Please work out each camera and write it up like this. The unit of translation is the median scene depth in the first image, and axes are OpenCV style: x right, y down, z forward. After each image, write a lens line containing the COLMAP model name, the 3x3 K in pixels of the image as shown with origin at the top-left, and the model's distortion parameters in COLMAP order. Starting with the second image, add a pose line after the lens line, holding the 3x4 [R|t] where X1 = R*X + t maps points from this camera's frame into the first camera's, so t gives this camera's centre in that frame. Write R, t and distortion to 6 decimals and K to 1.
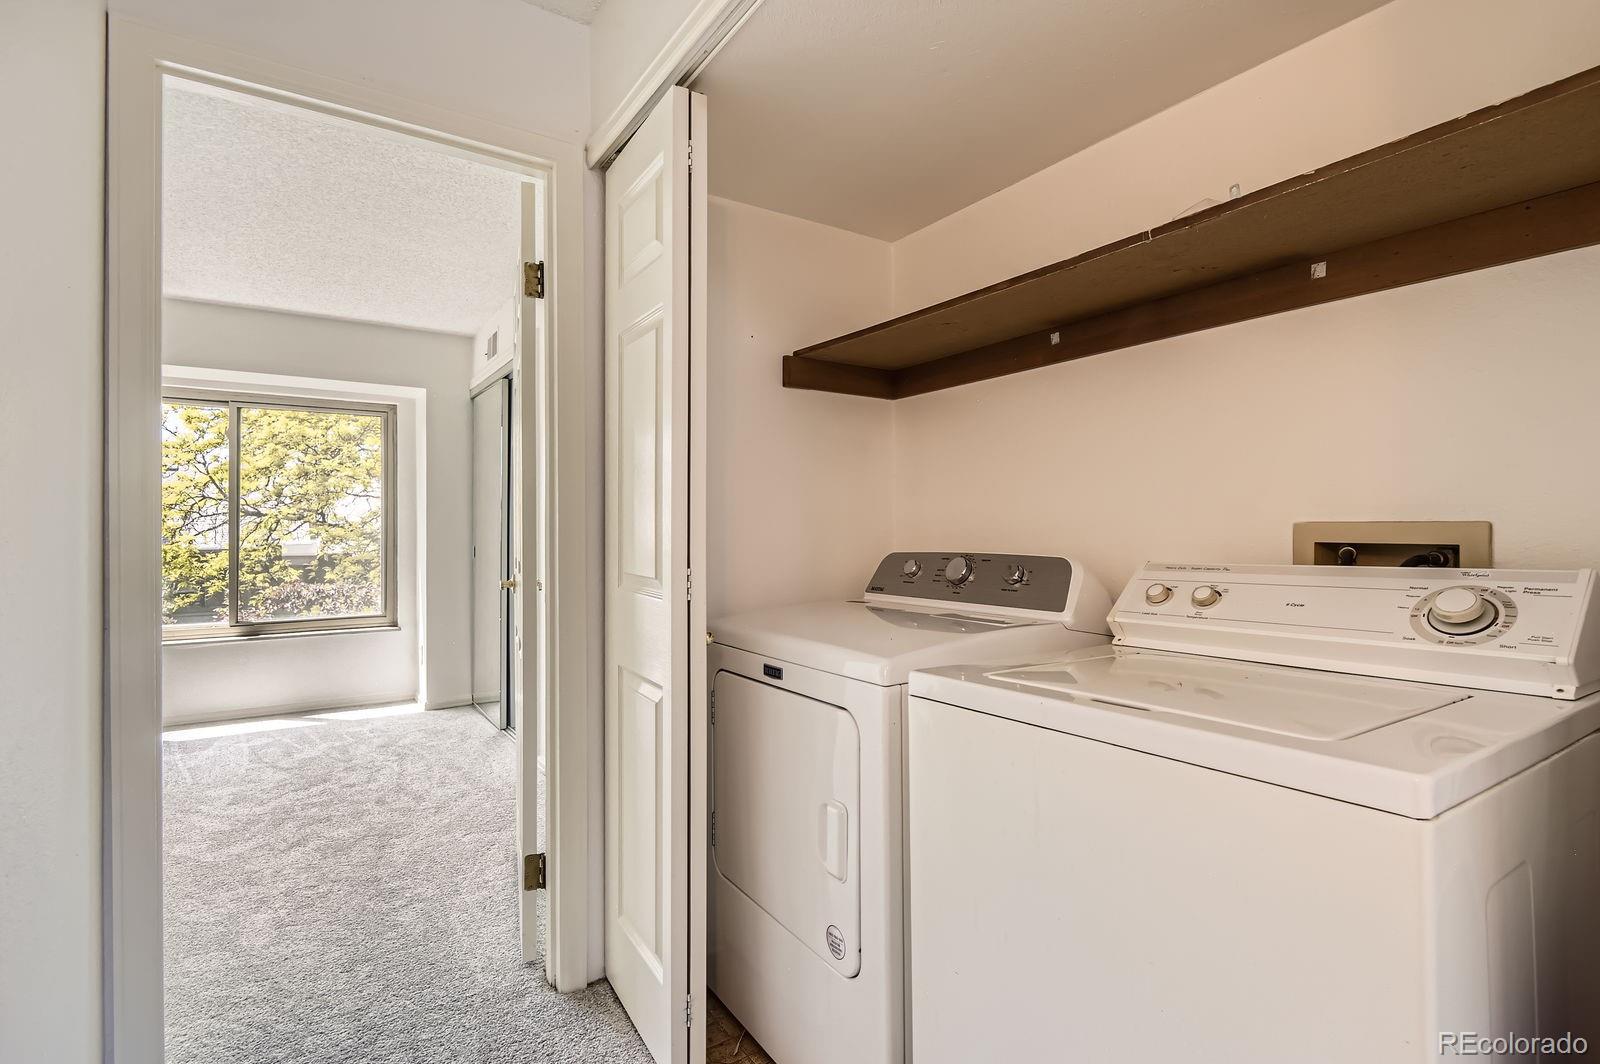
lens RADIAL K [[785.8, 0, 808.3], [0, 785.8, 522.9], [0, 0, 1]] dist [0.004488, -0.001772]
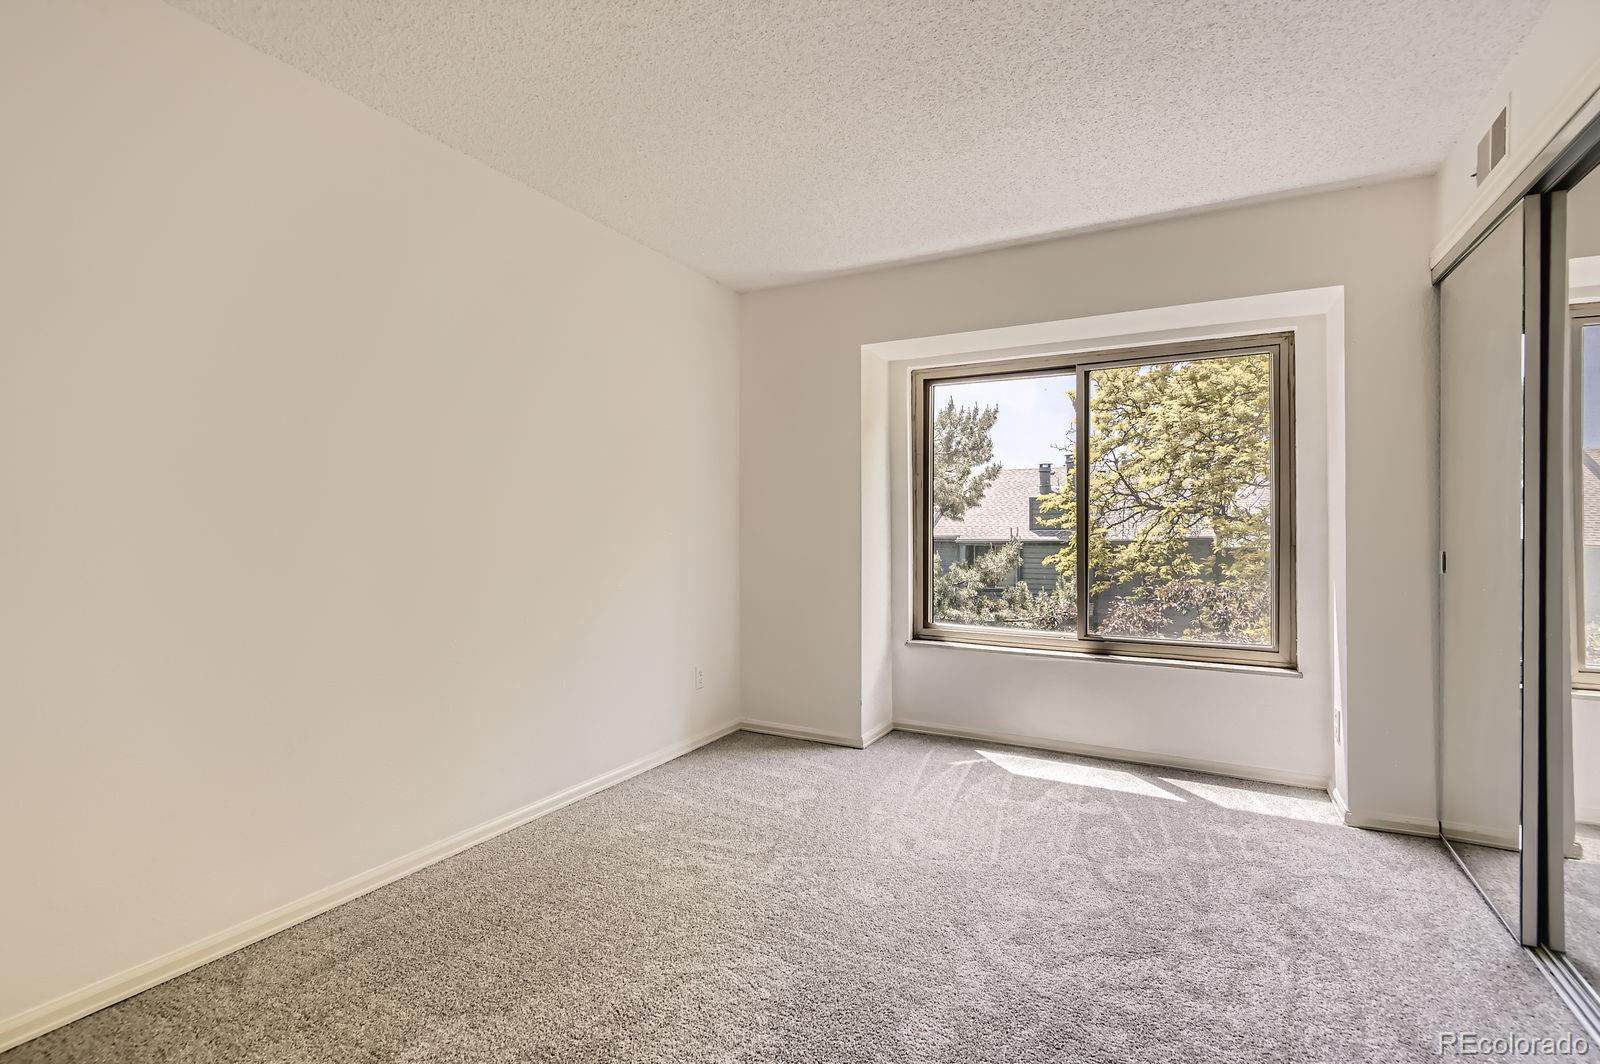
lens RADIAL K [[741.9, 0, 796.8], [0, 741.9, 518.5], [0, 0, 1]] dist [0.005259, -0.005827]
pose [[0.465497, -0.003989, -0.885041, -0.169724], [0.005415, 0.999984, -0.001659, 0.004766], [0.885033, -0.004020, 0.465511, 0.346808]]
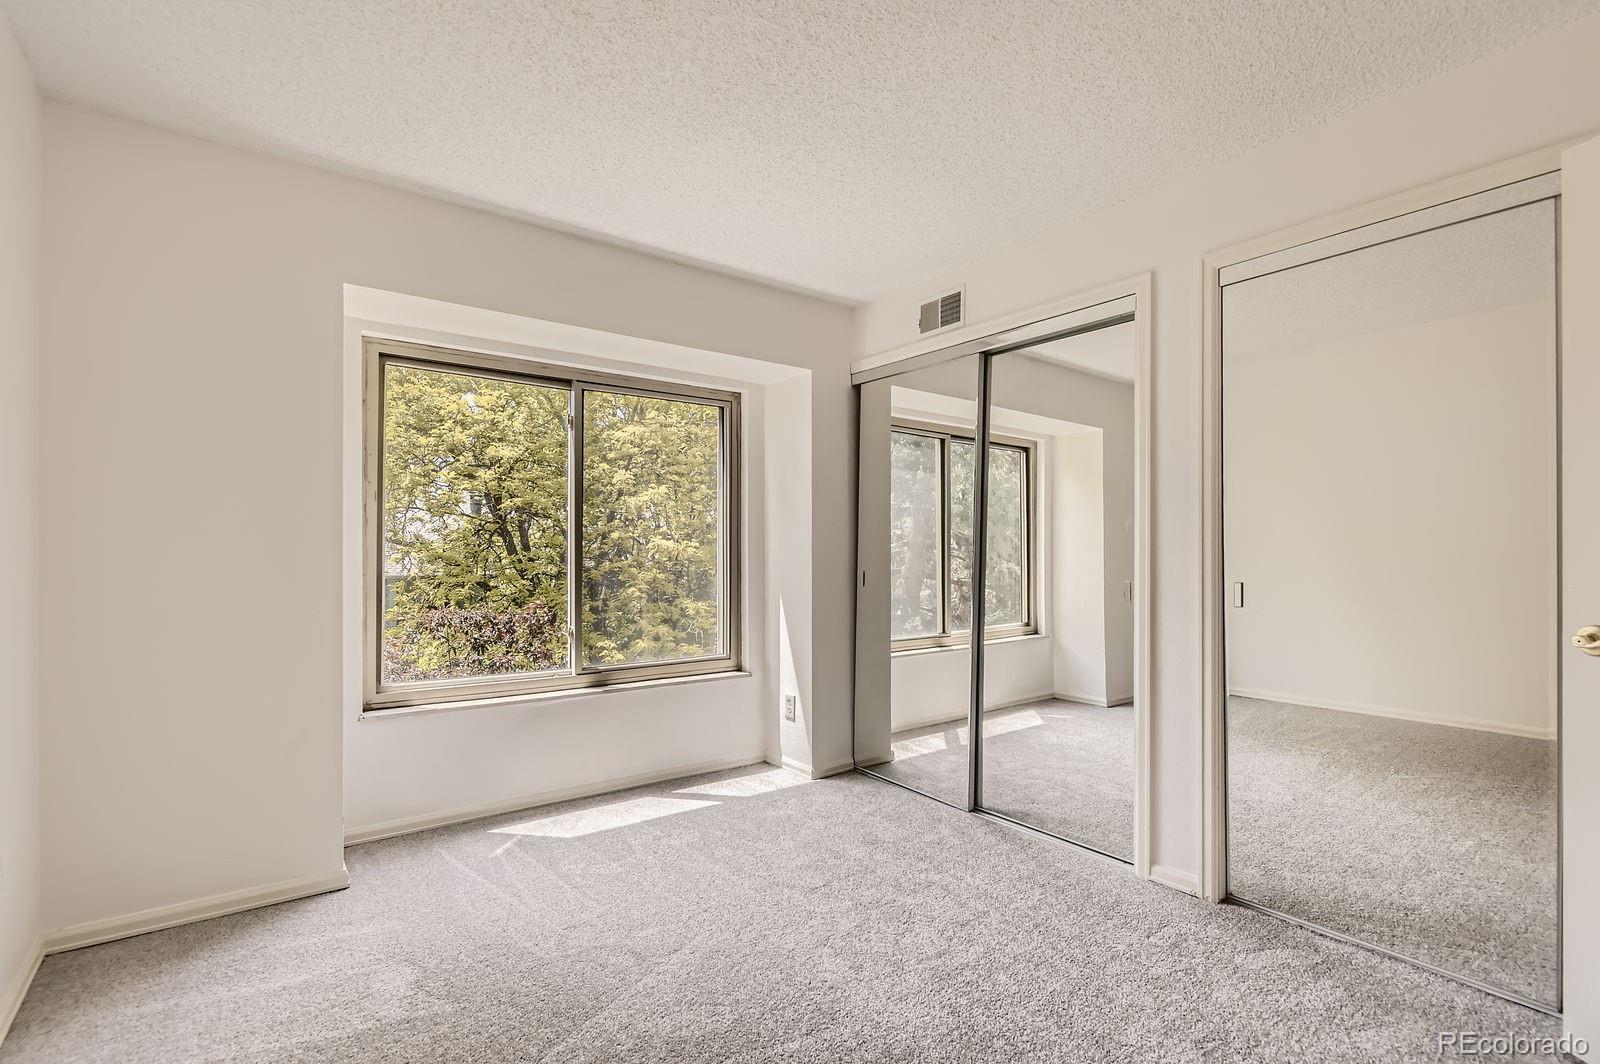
lens RADIAL K [[741.9, 0, 793.8], [0, 741.9, 548.1], [0, 0, 1]] dist [0.005259, -0.005827]
pose [[0.998653, 0.003453, 0.051774, -0.509263], [-0.003496, 0.999994, 0.000744, 0.006363], [-0.051771, -0.000924, 0.998659, 0.244364]]
